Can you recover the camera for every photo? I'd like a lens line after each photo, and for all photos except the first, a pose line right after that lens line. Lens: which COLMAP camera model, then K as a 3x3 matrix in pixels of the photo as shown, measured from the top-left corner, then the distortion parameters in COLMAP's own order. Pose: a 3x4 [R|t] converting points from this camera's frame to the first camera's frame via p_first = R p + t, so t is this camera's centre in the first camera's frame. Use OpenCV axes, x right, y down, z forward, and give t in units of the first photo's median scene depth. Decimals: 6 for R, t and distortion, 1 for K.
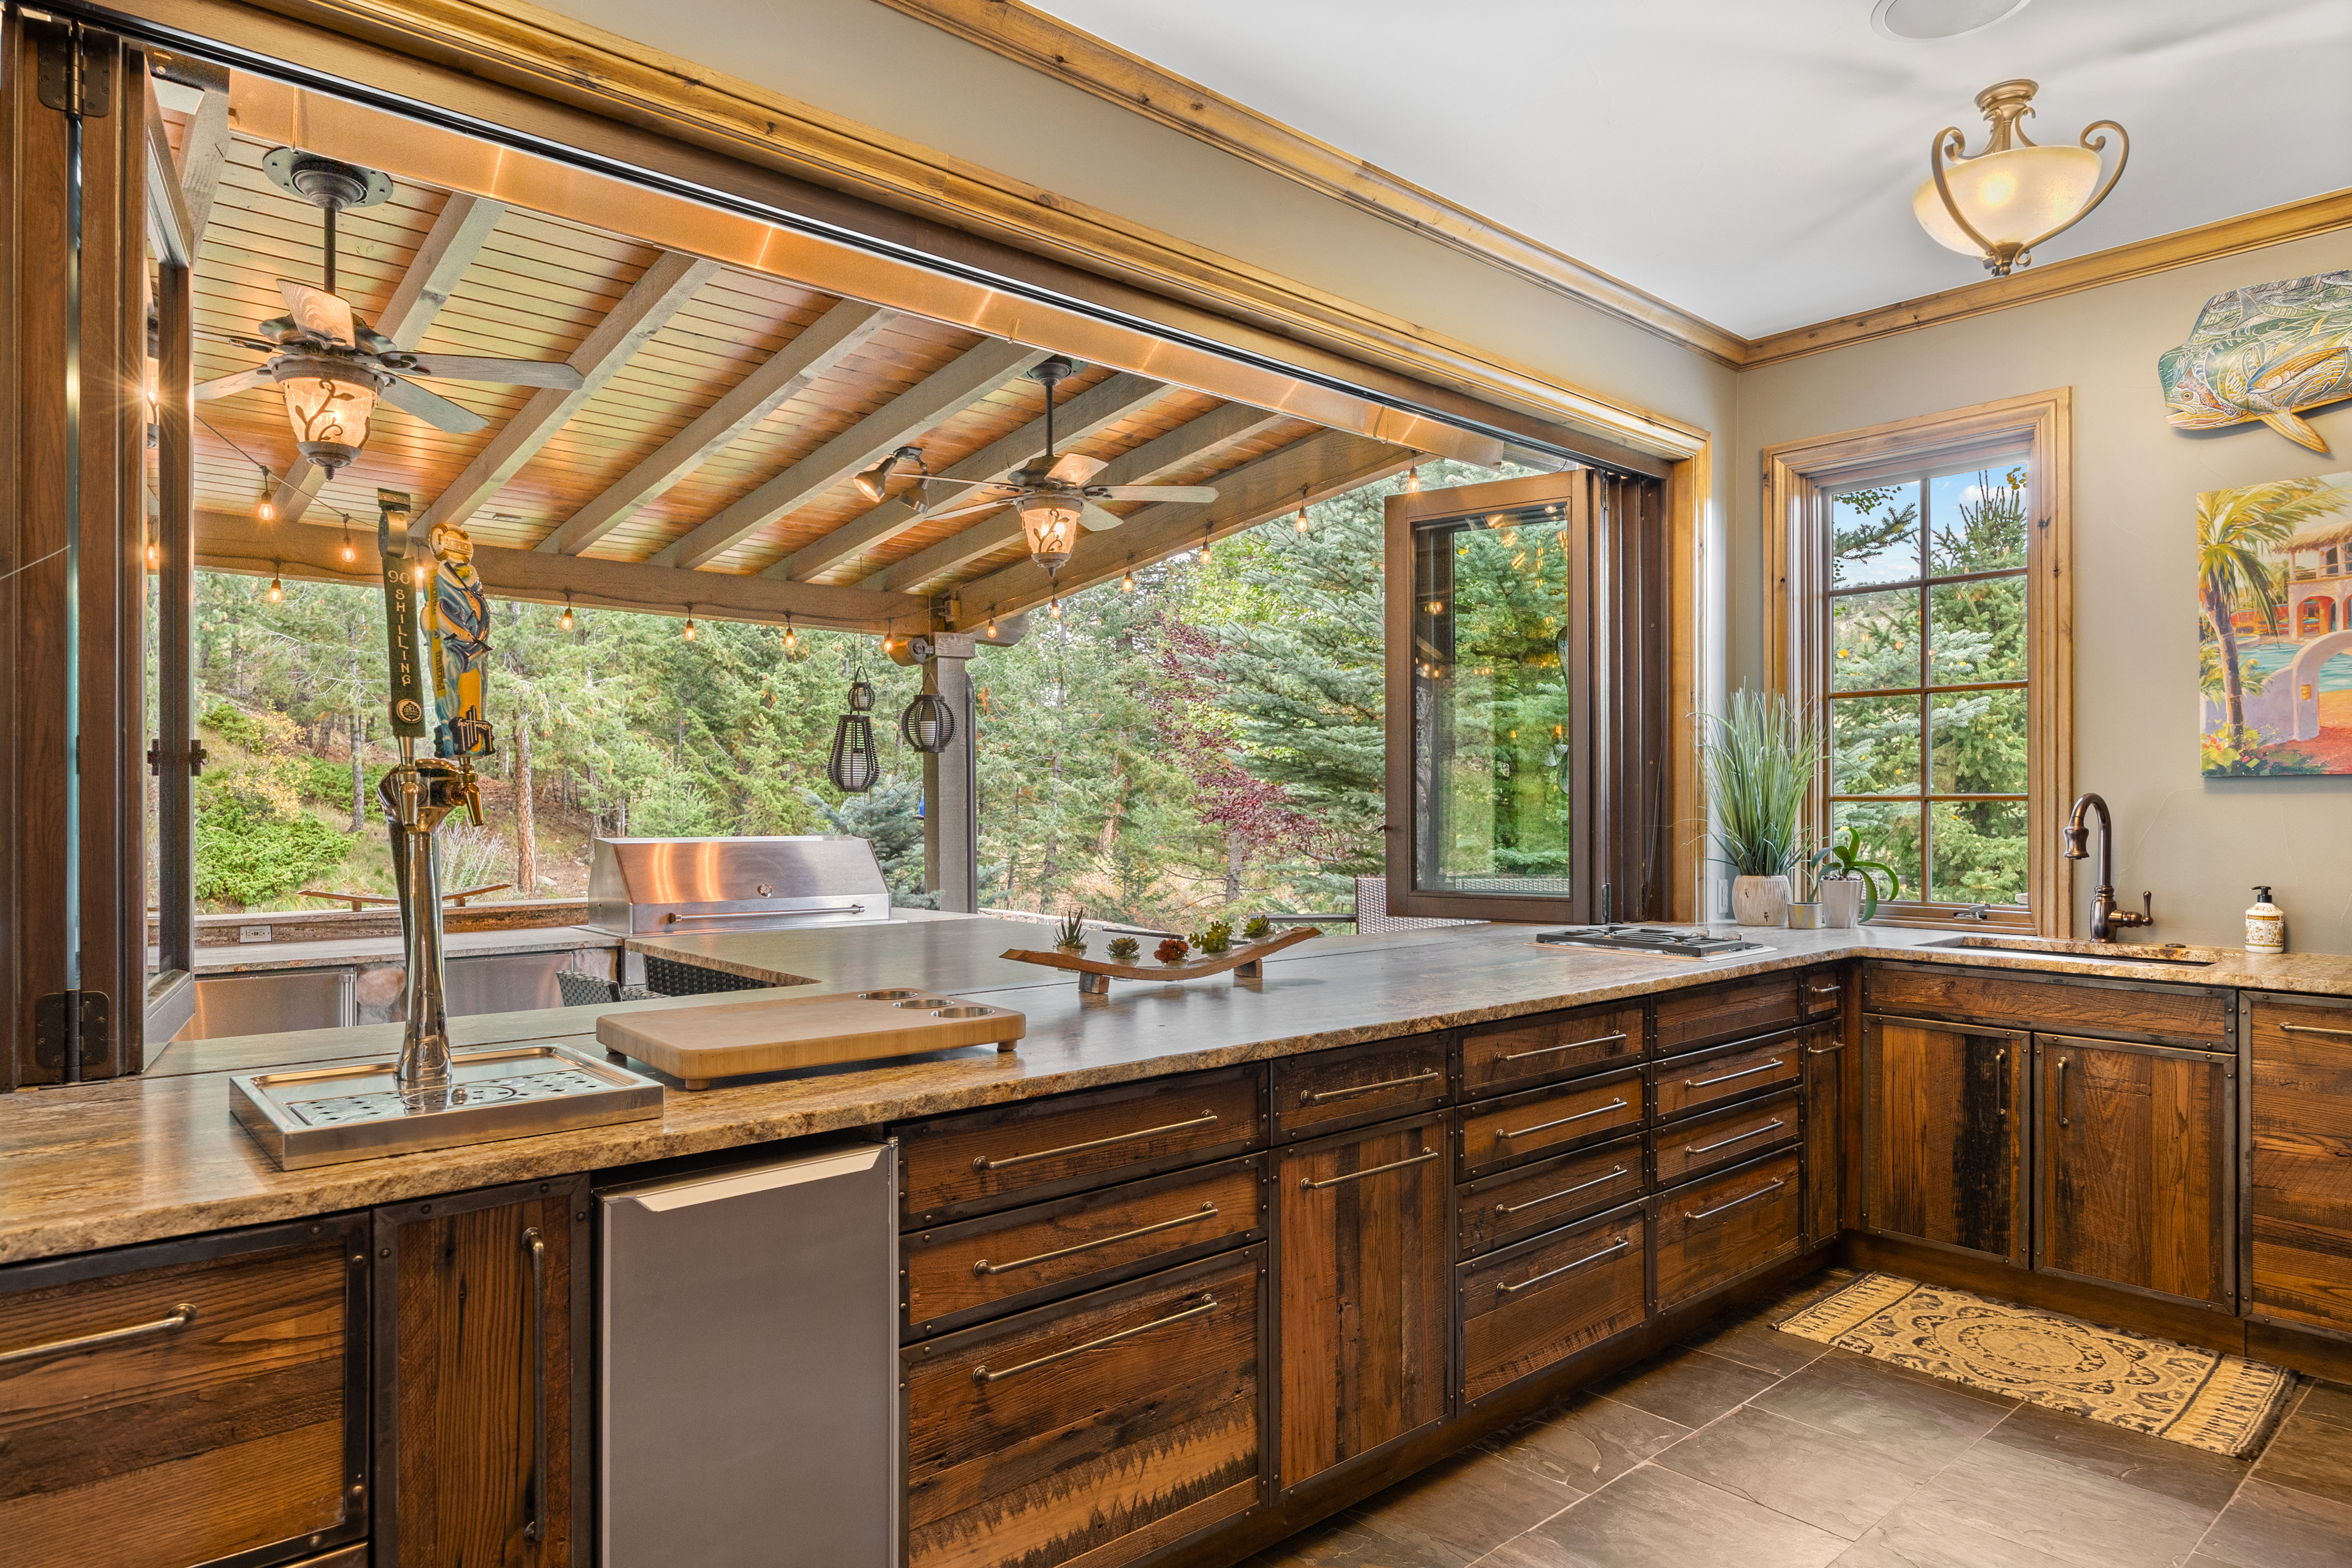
lens RADIAL K [[1297.0, 0, 1185.4], [0, 1297.0, 795.6], [0, 0, 1]] dist [0.003248, -0.001879]
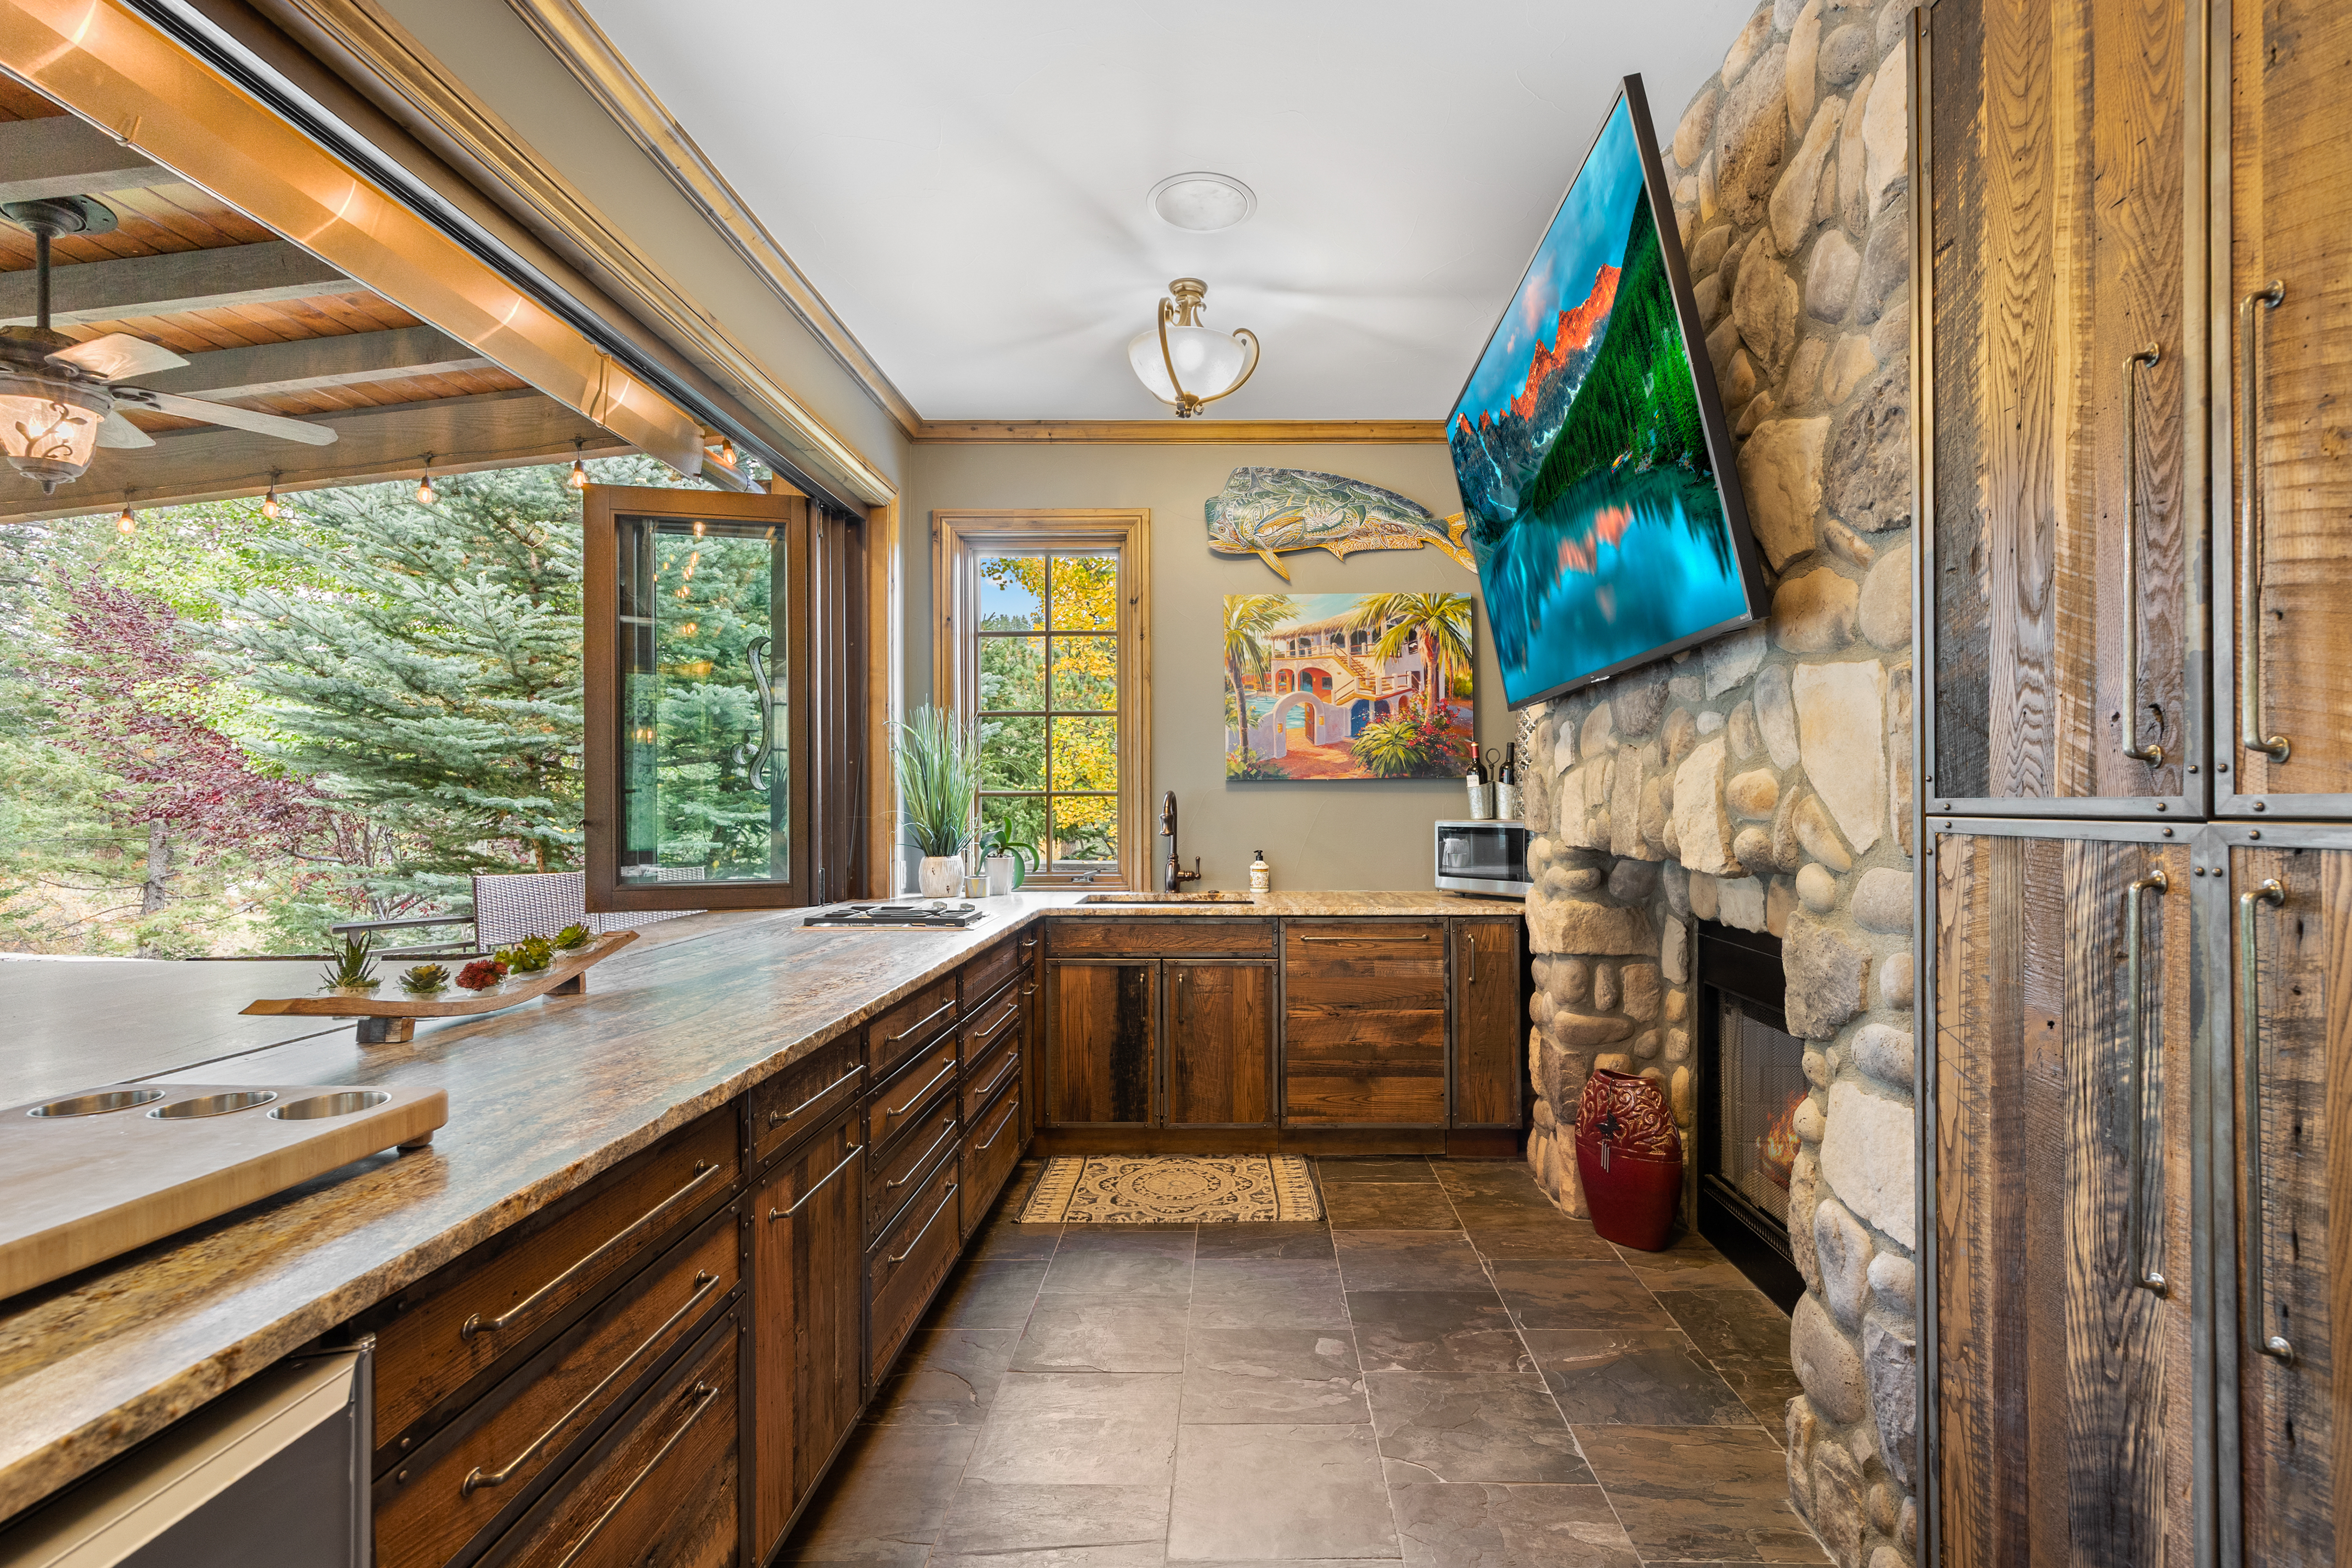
lens RADIAL K [[1052.3, 0, 1172.5], [0, 1052.3, 793.5], [0, 0, 1]] dist [0.002363, 0.000872]
pose [[0.690319, 0.004887, 0.723489, -0.162755], [-0.004265, 0.999987, -0.002685, 0.004781], [-0.723493, -0.001233, 0.690331, 0.195189]]
